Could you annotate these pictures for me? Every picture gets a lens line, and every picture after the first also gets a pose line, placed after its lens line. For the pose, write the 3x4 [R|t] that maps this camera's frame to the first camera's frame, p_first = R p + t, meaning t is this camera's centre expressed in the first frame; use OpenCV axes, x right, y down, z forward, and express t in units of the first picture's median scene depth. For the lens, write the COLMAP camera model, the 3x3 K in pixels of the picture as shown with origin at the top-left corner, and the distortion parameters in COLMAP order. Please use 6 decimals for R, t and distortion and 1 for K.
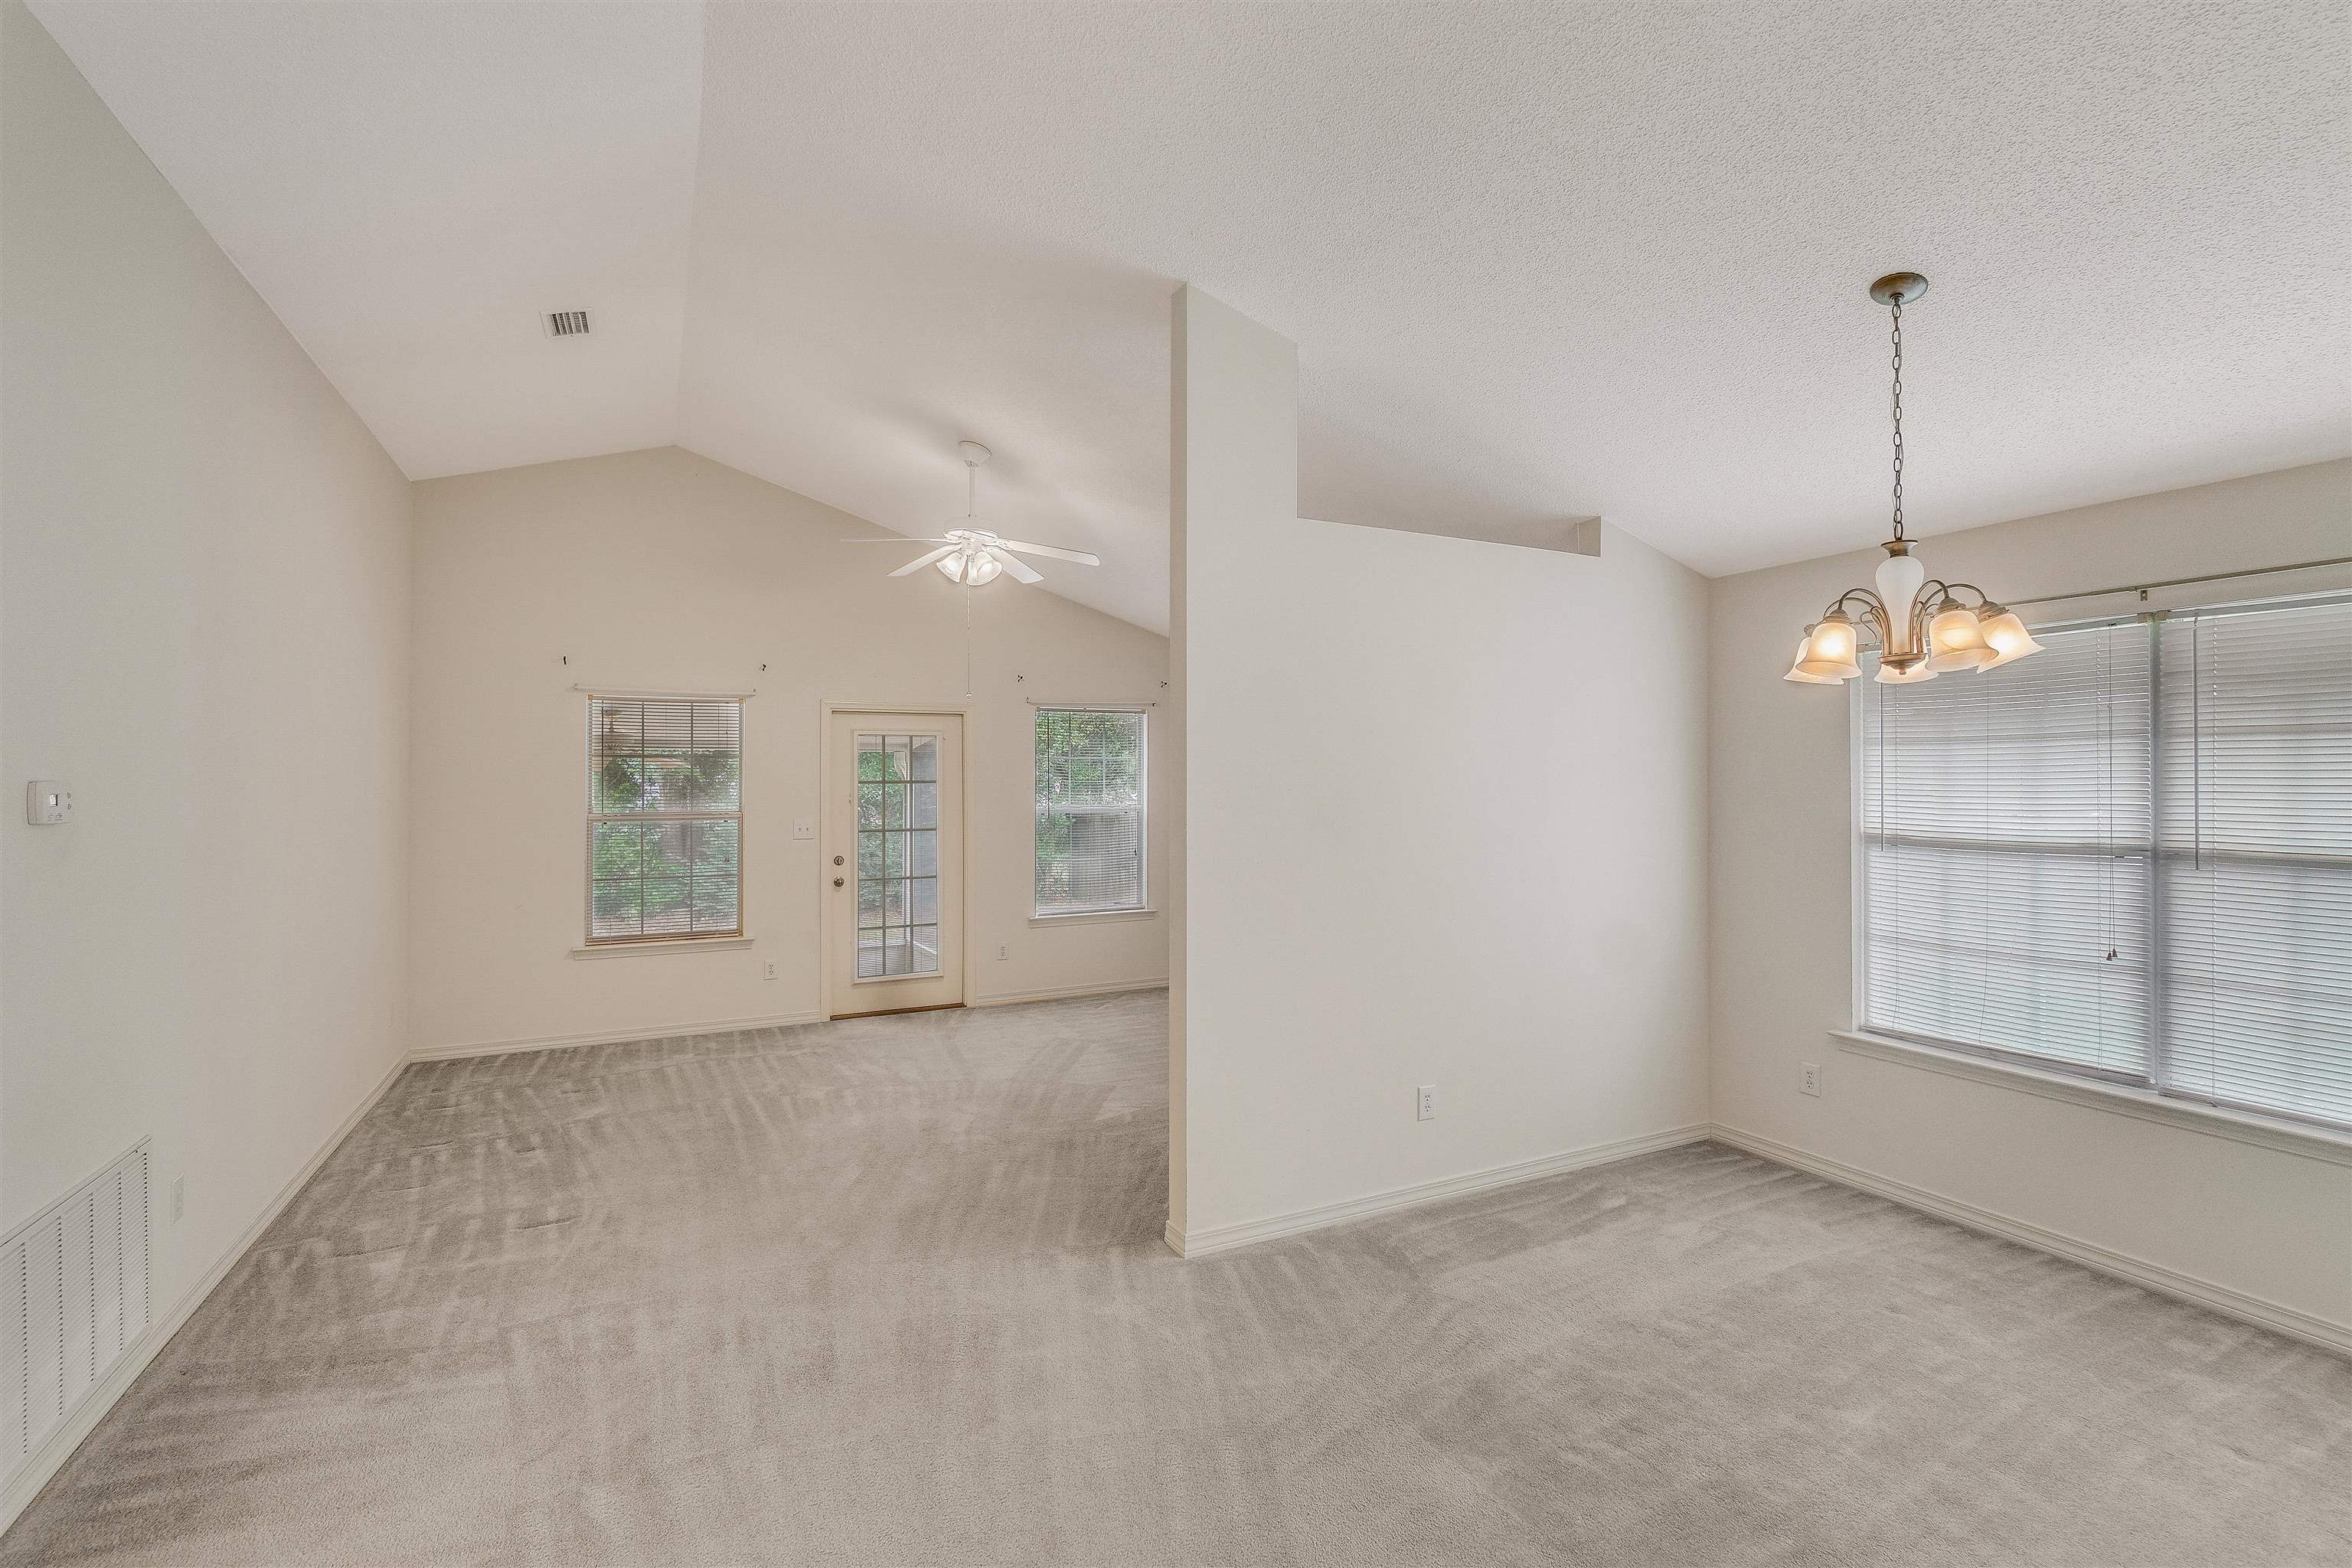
lens RADIAL K [[1035.0, 0, 1180.0], [0, 1035.0, 779.3], [0, 0, 1]] dist [-0.008351, 0.002372]
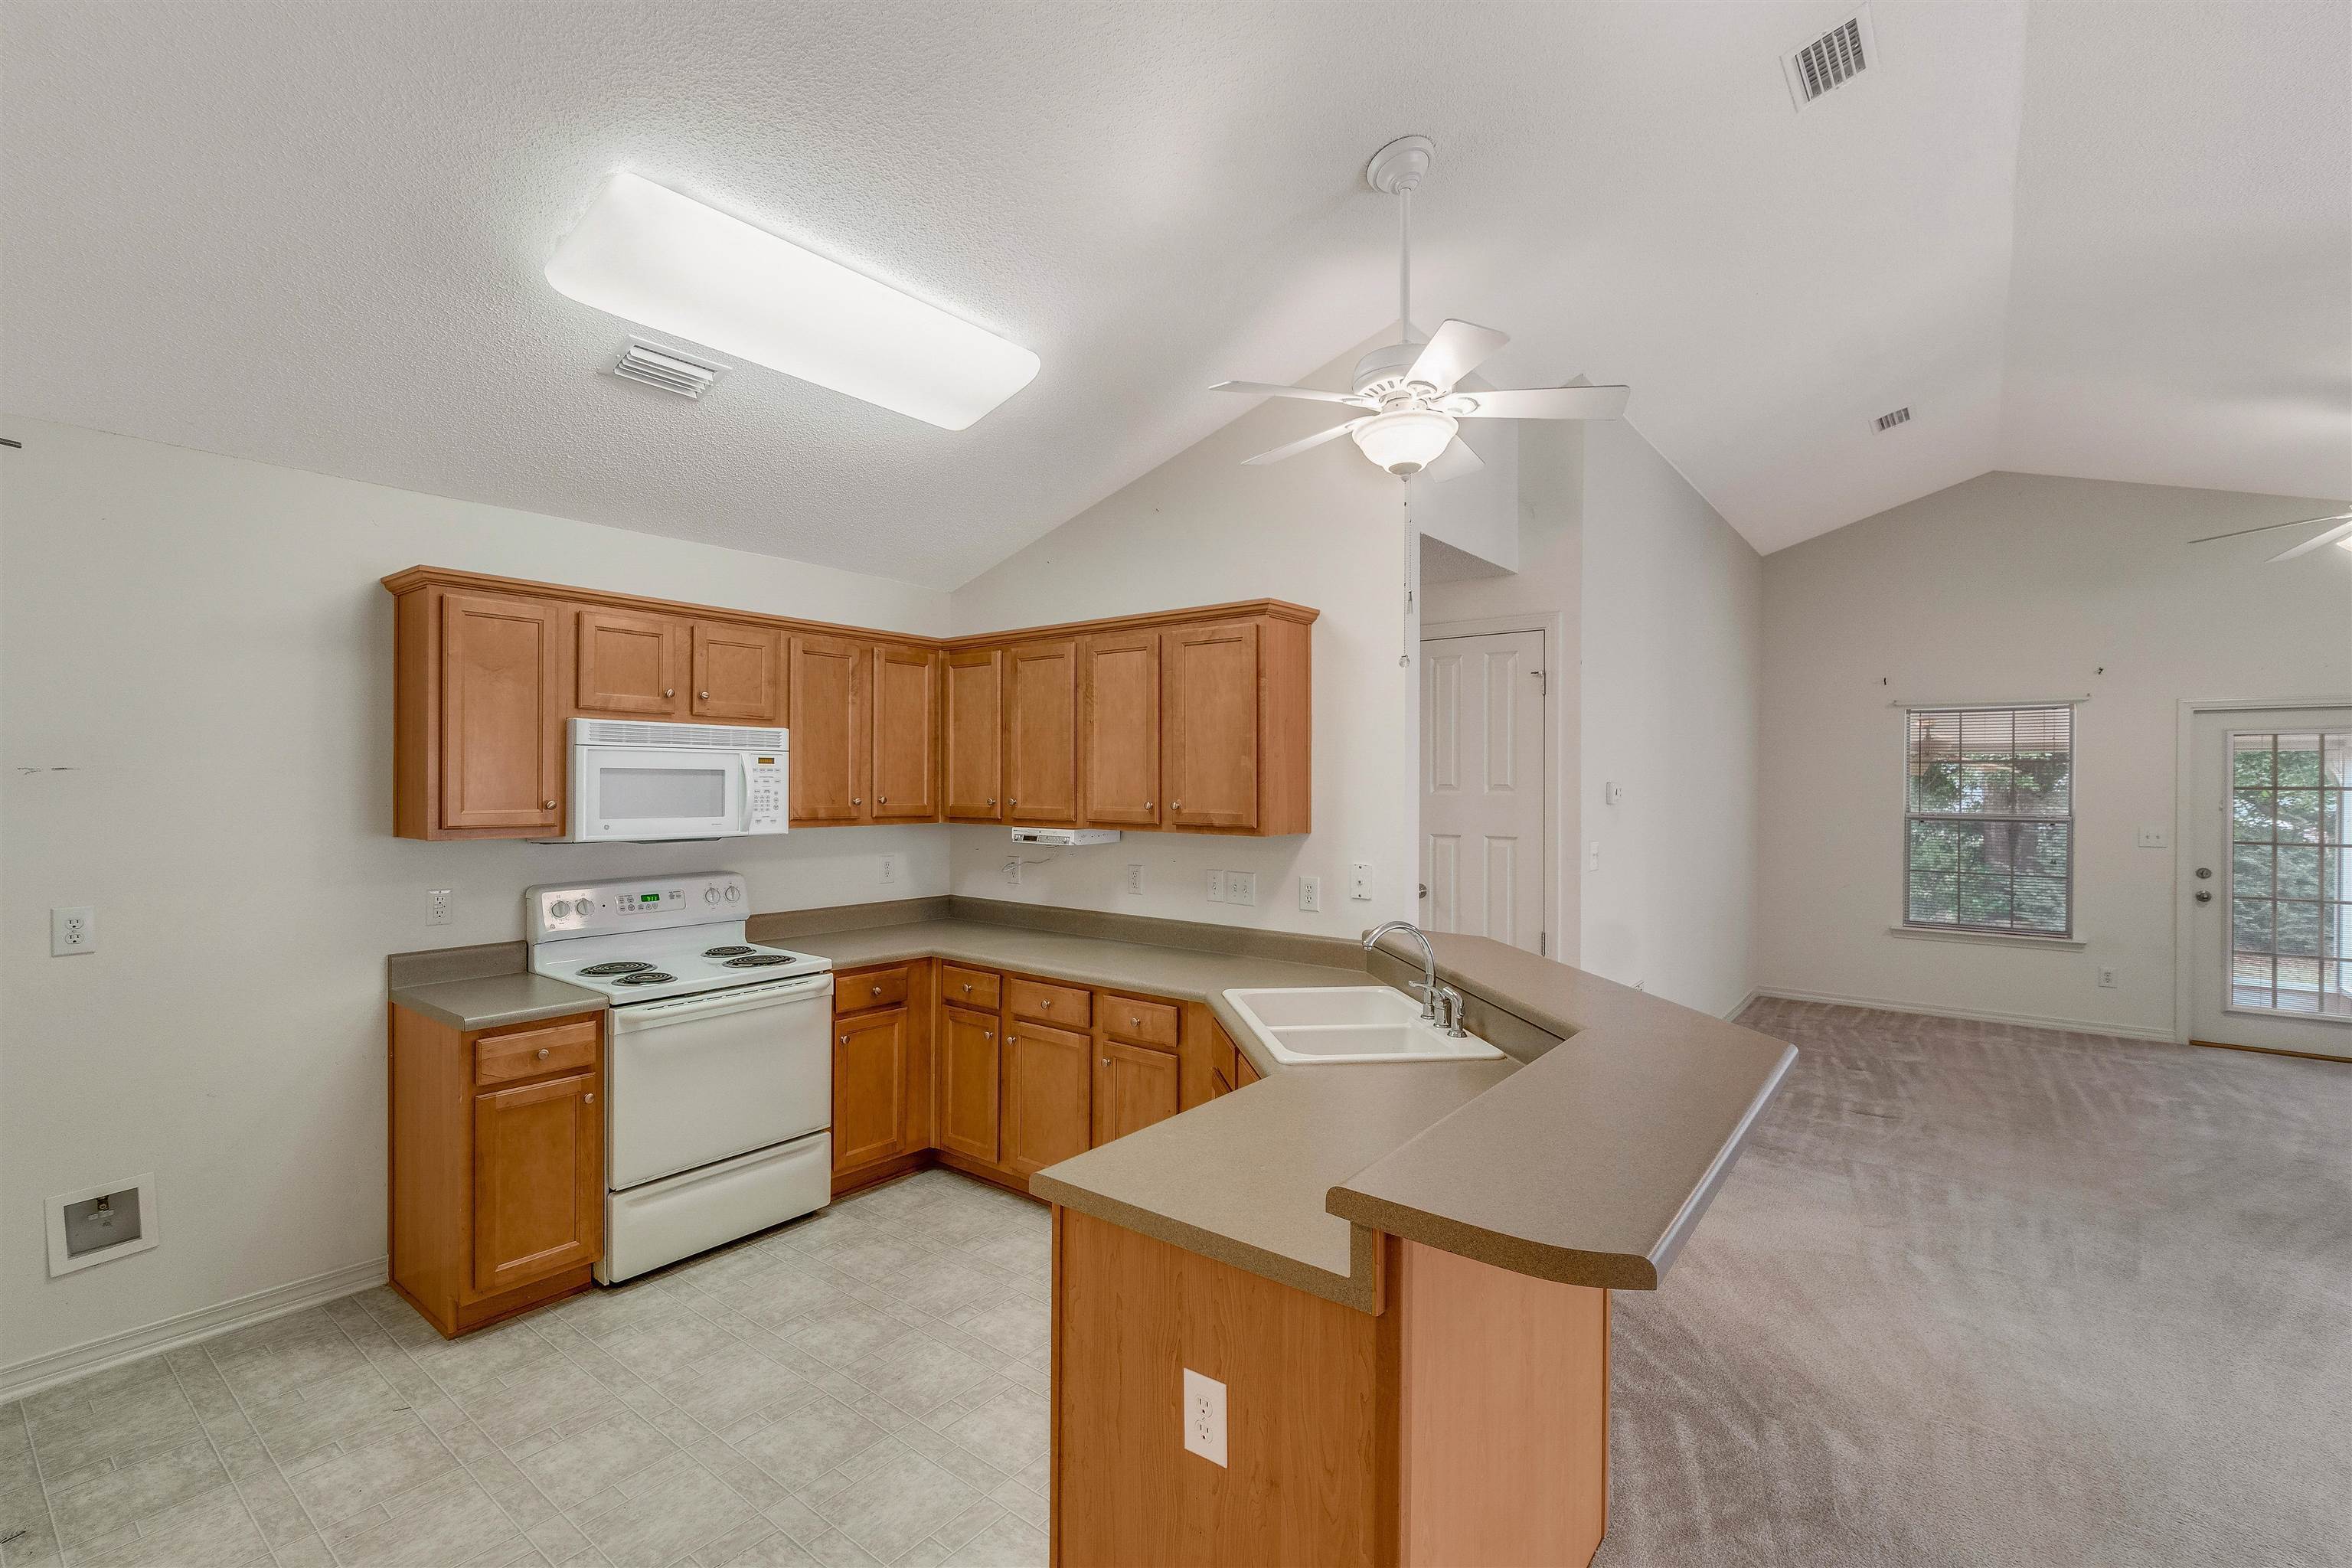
lens RADIAL K [[1035.0, 0, 1122.9], [0, 1035.0, 776.7], [0, 0, 1]] dist [-0.008351, 0.002372]
pose [[0.396002, 0.001225, -0.918249, 0.218287], [-0.005379, 0.999985, -0.000986, -0.000647], [0.918234, 0.005330, 0.396002, -0.411839]]
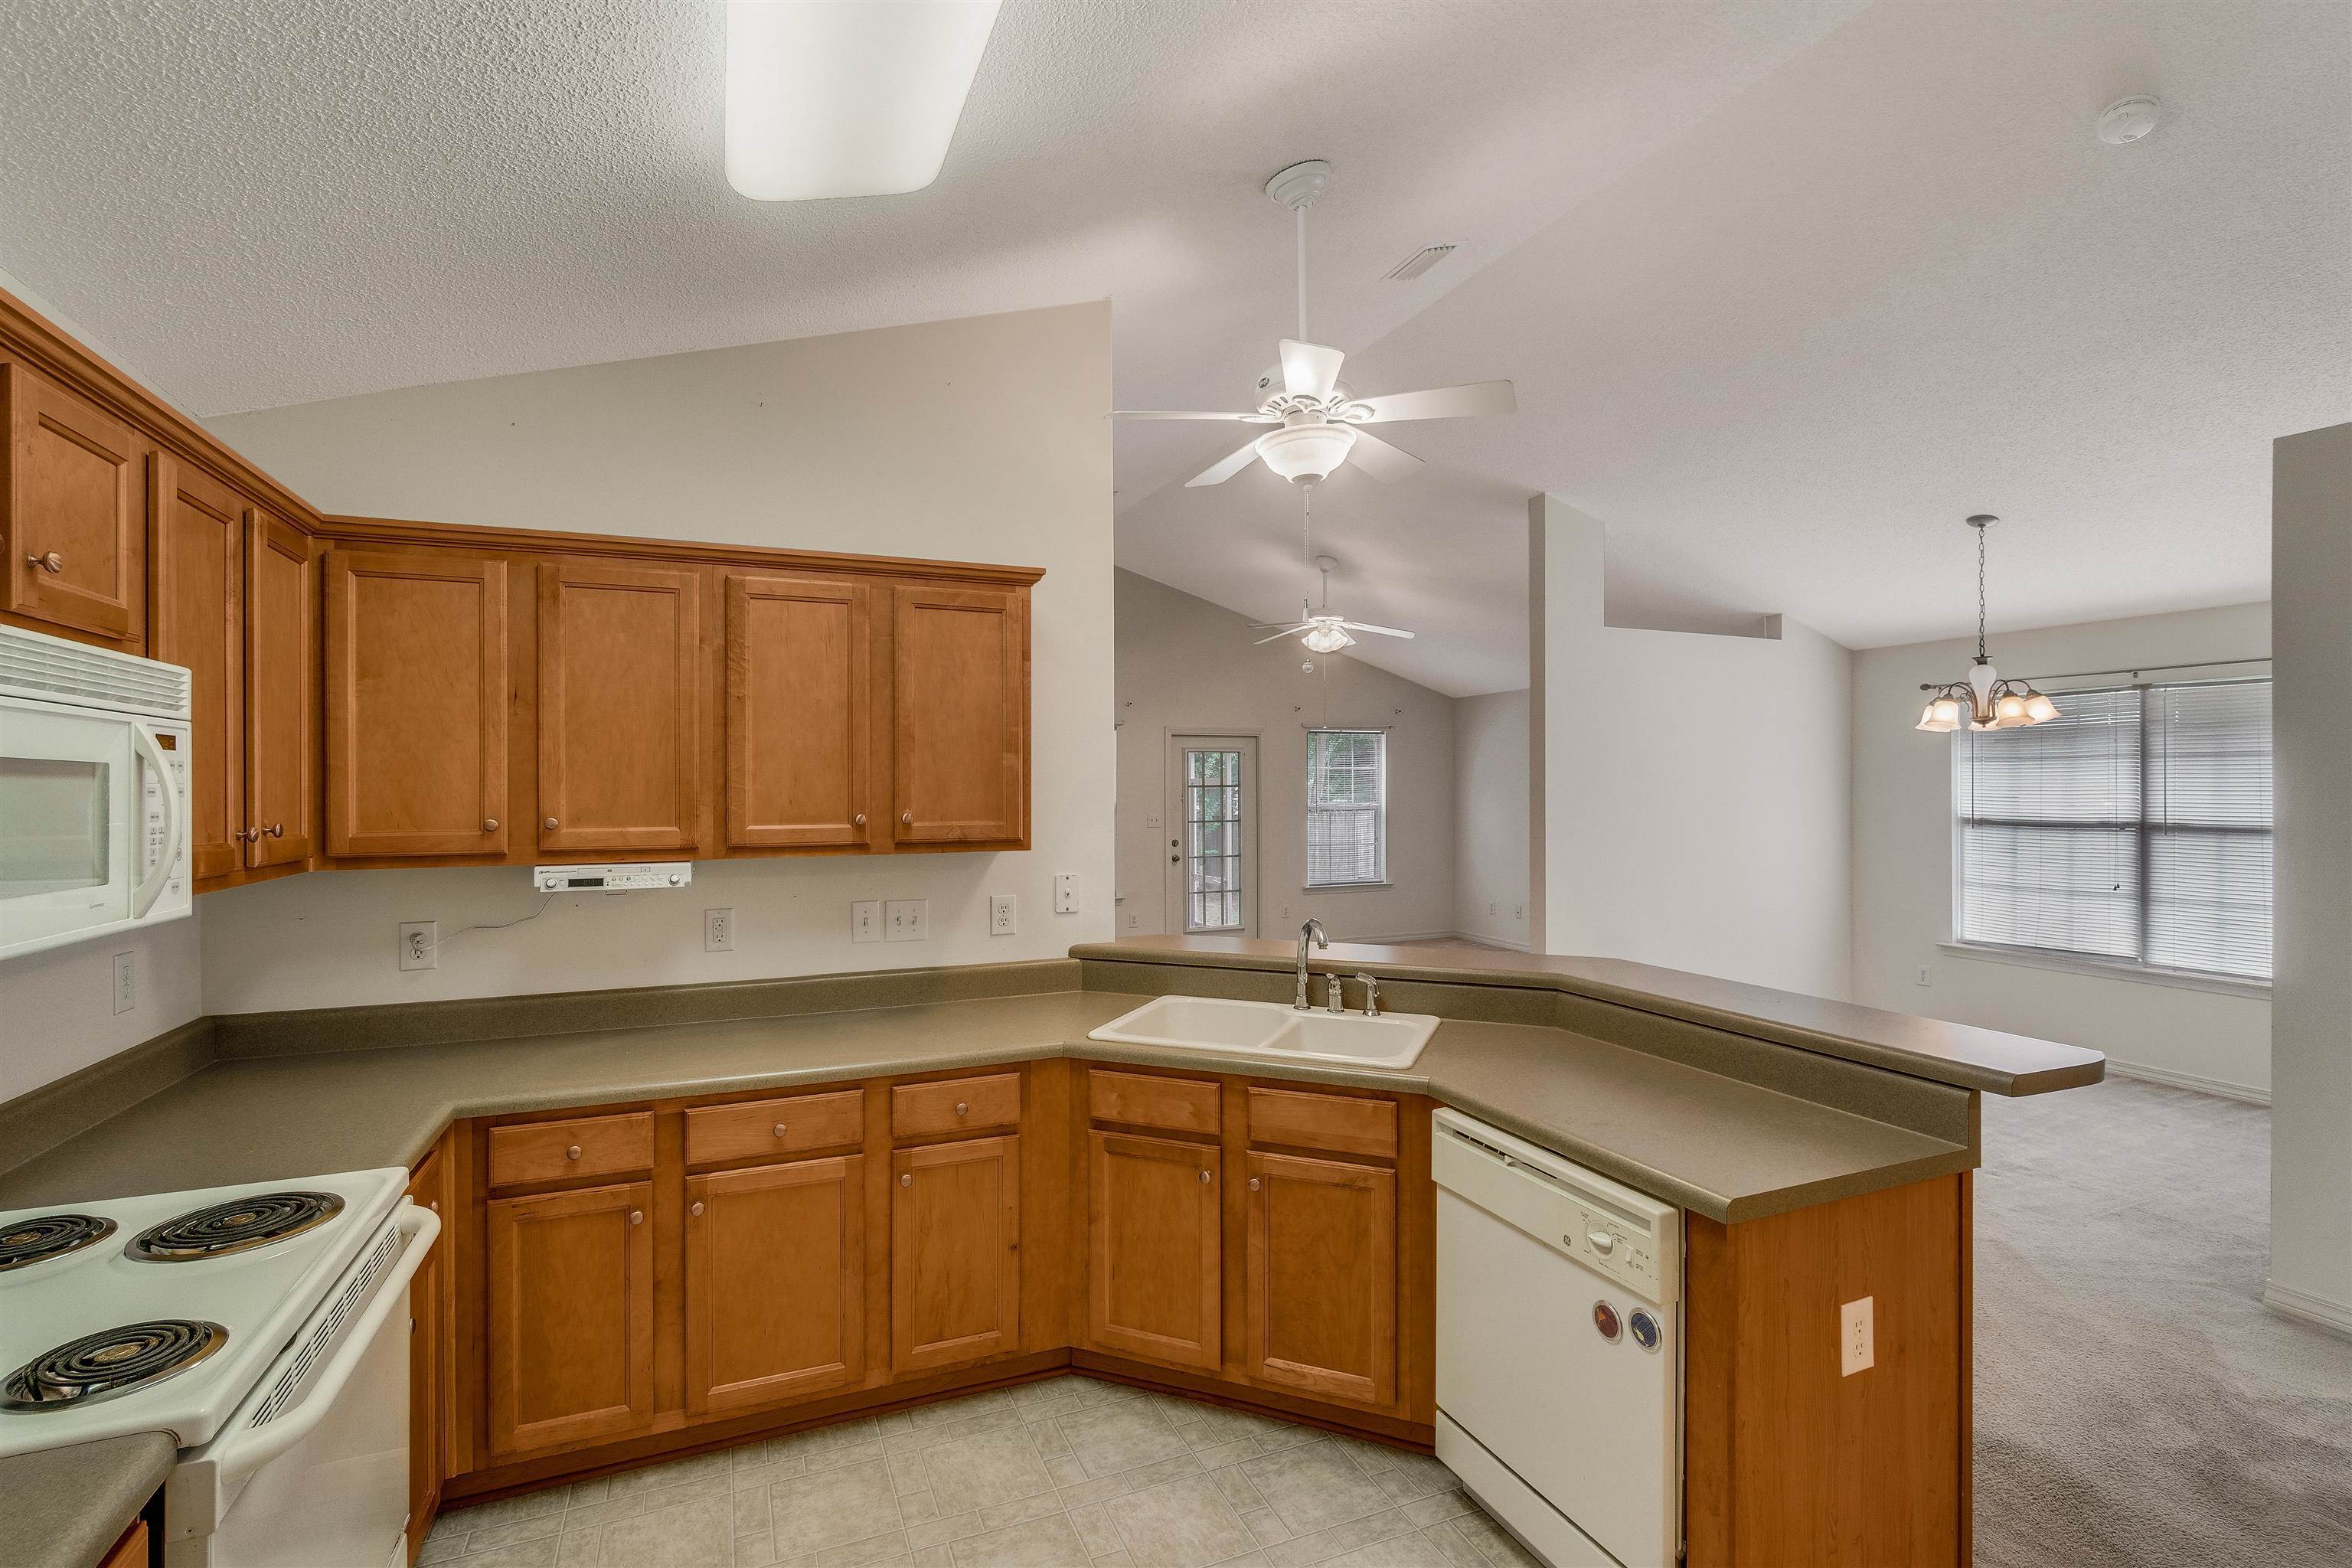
lens RADIAL K [[1035.0, 0, 1158.2], [0, 1035.0, 791.9], [0, 0, 1]] dist [-0.008351, 0.002372]
pose [[0.997395, -0.001035, -0.072120, -0.500682], [0.001422, 0.999985, 0.005312, 0.003282], [0.072113, -0.005401, 0.997382, -0.739478]]
